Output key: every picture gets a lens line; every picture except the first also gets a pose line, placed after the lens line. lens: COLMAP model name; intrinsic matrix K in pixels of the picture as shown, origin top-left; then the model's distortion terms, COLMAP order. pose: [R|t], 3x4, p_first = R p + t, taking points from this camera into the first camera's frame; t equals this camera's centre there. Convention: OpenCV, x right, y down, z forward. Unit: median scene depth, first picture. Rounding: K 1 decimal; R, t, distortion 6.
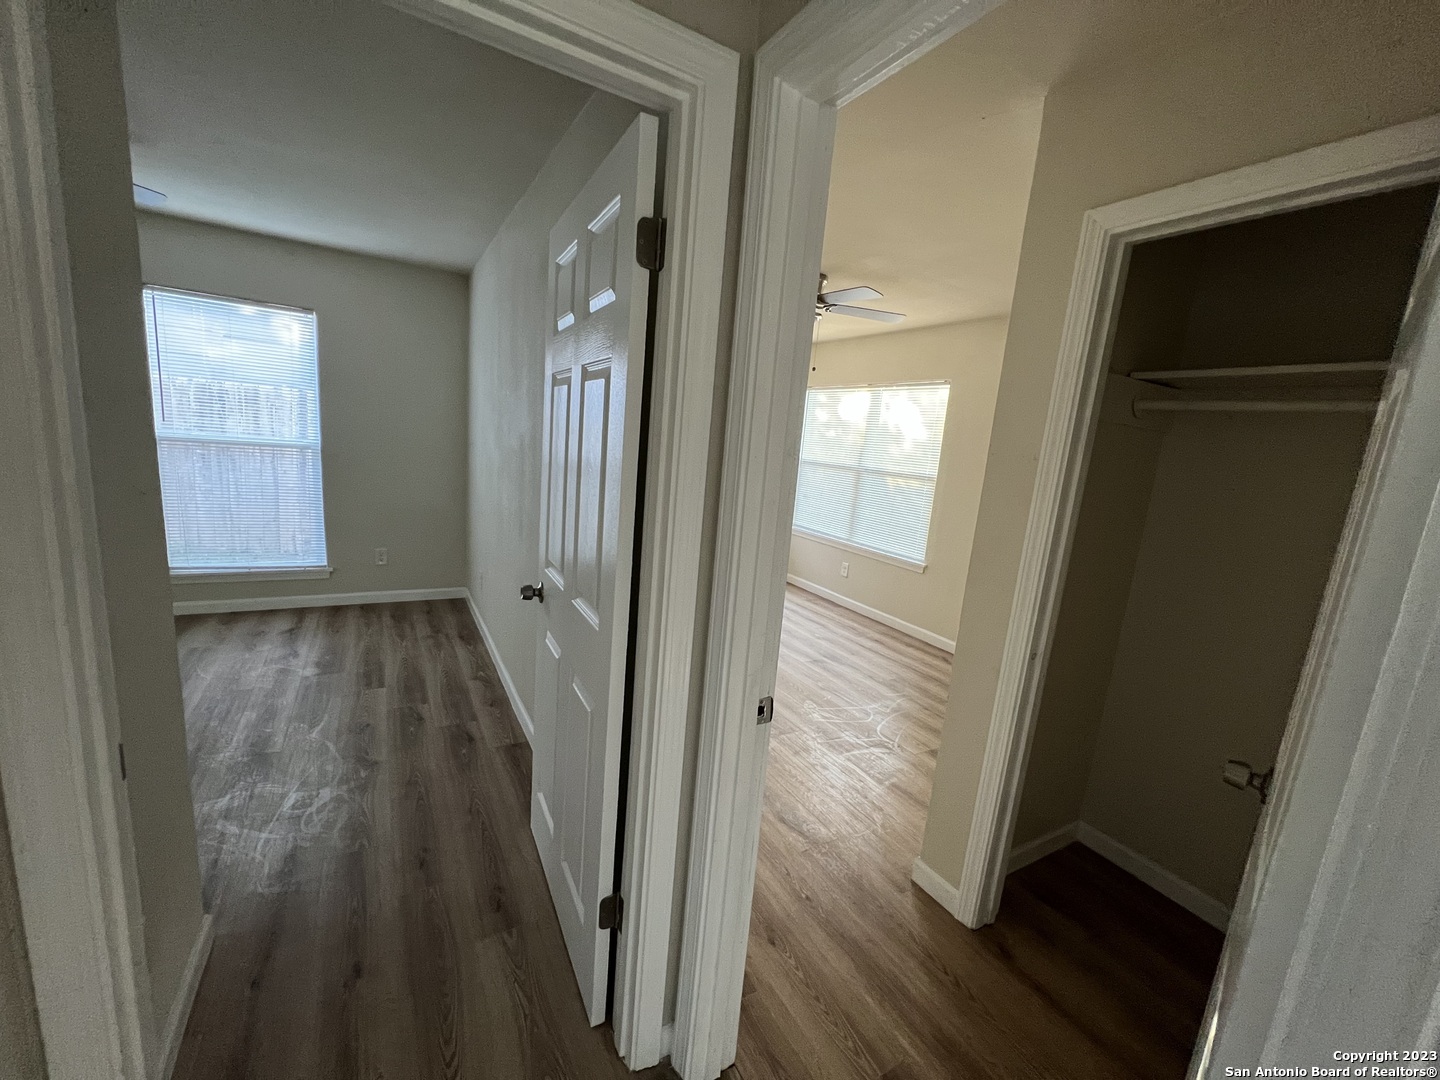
lens RADIAL K [[578.9, 0, 720.8], [0, 578.9, 538.9], [0, 0, 1]] dist [-0.011560, 0.002347]
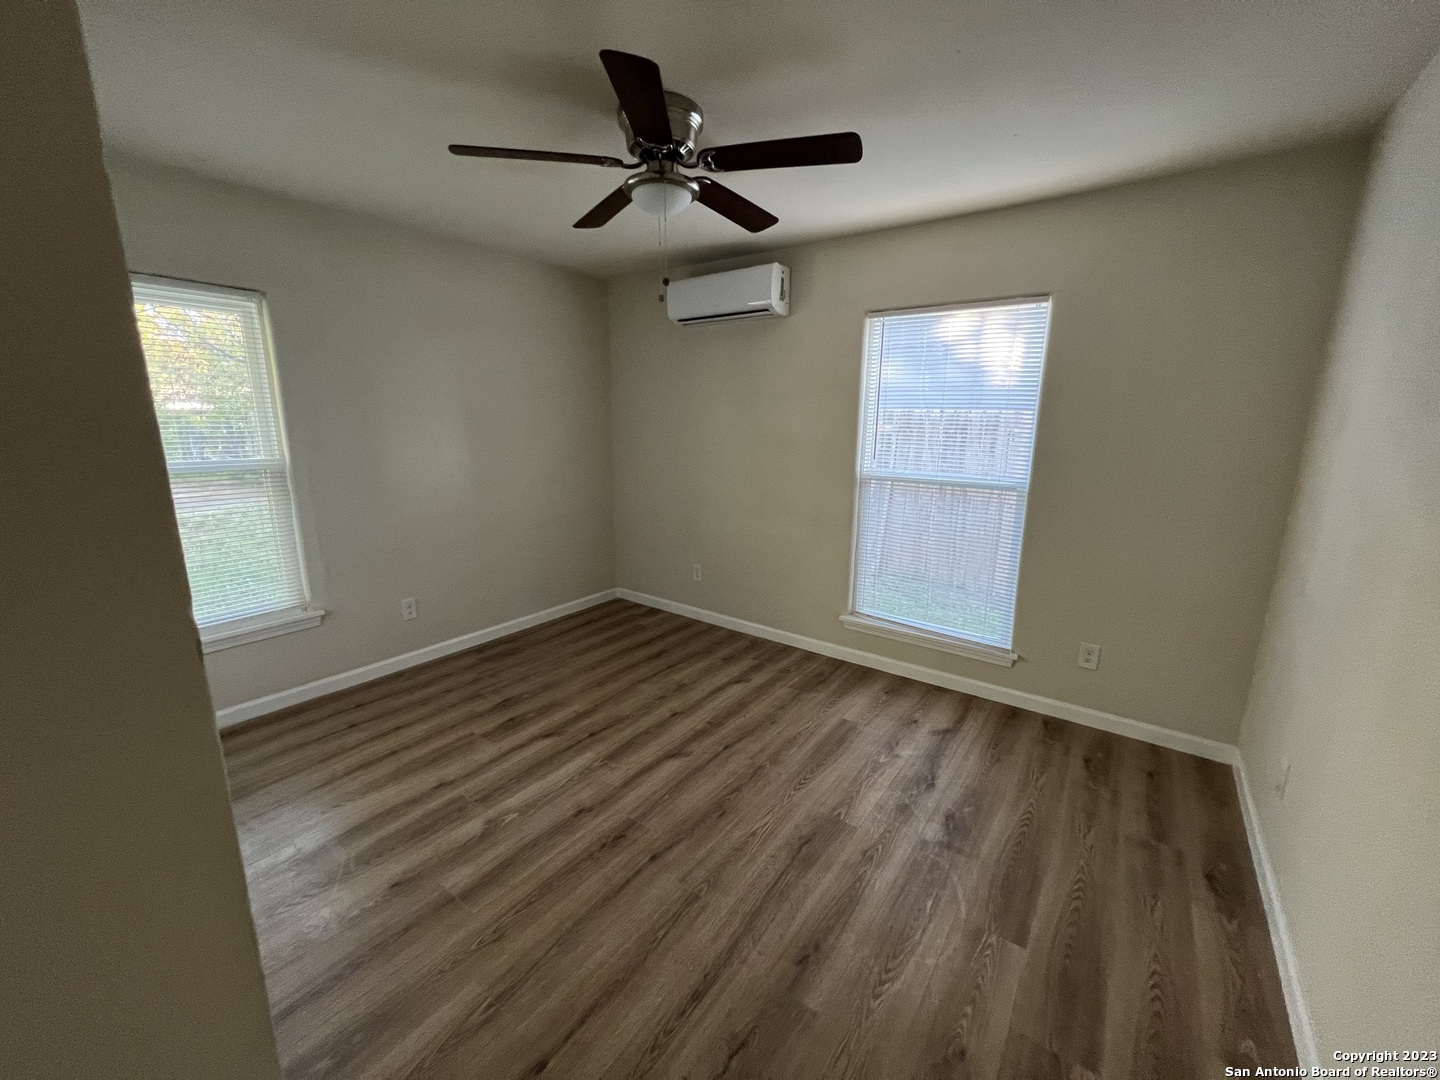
lens RADIAL K [[570.8, 0, 722.3], [0, 570.8, 541.5], [0, 0, 1]] dist [-0.003080, 0.000580]
pose [[0.396032, 0.110640, -0.911547, -0.207397], [-0.136758, 0.988750, 0.060595, -0.091806], [0.907996, 0.100664, 0.406707, 0.401939]]
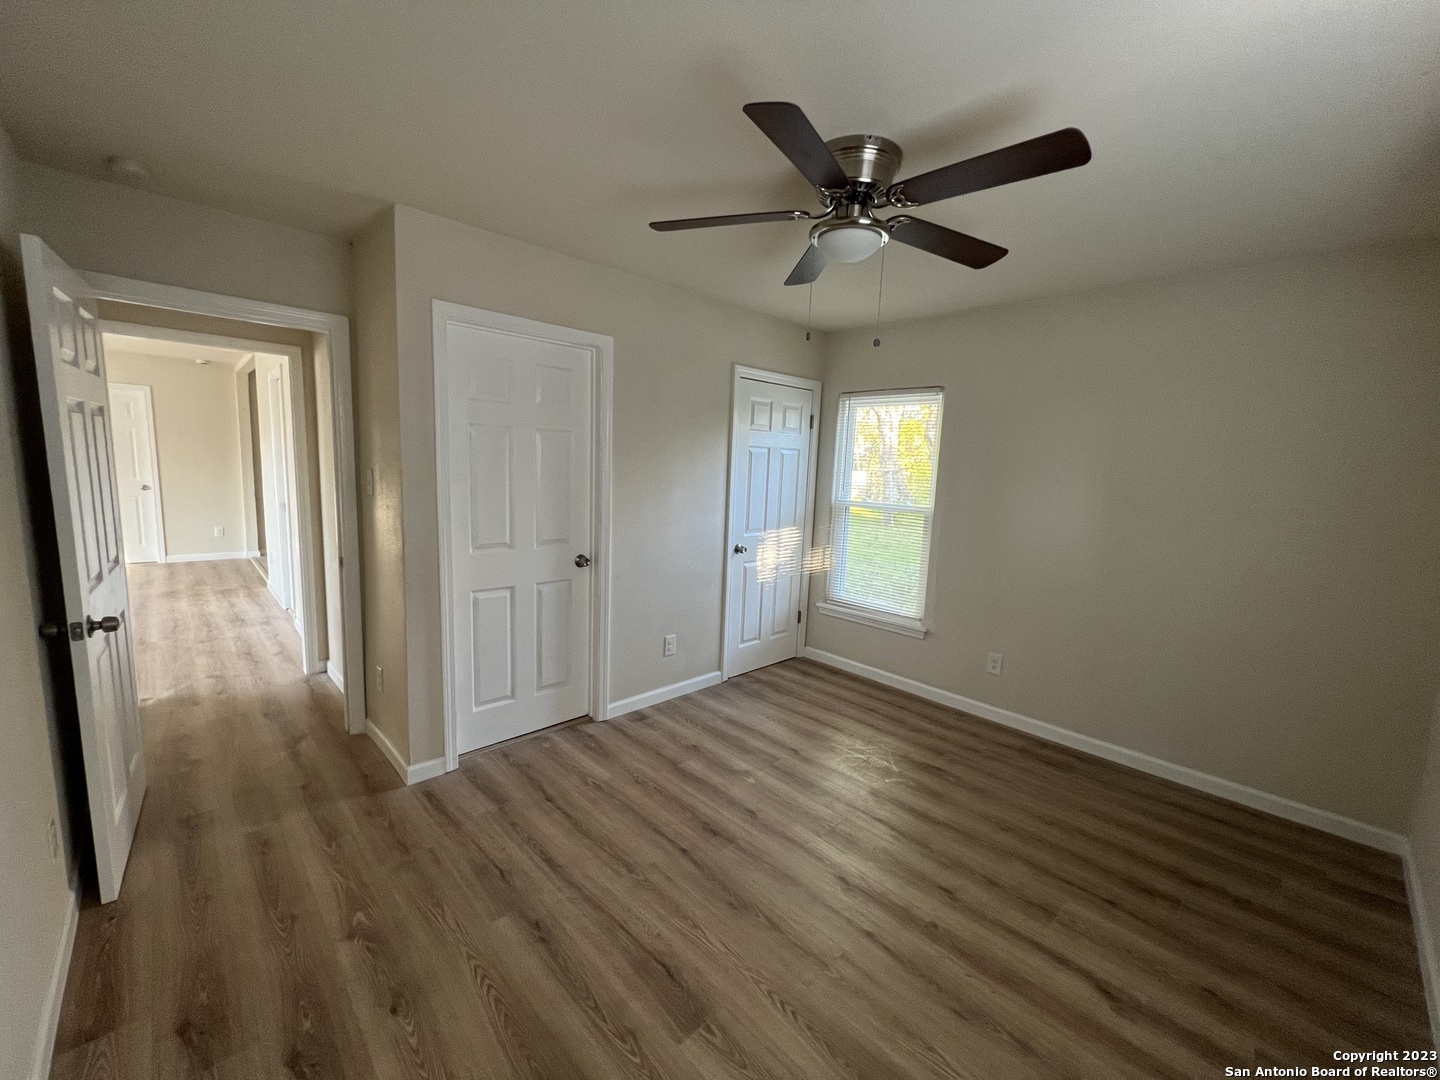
lens RADIAL K [[578.9, 0, 720.2], [0, 578.9, 542.9], [0, 0, 1]] dist [-0.011560, 0.002347]
pose [[-0.963524, -0.096599, -0.249579, -0.534723], [-0.168516, 0.943477, 0.285402, -0.243282], [0.207902, 0.317050, -0.925341, 1.050258]]
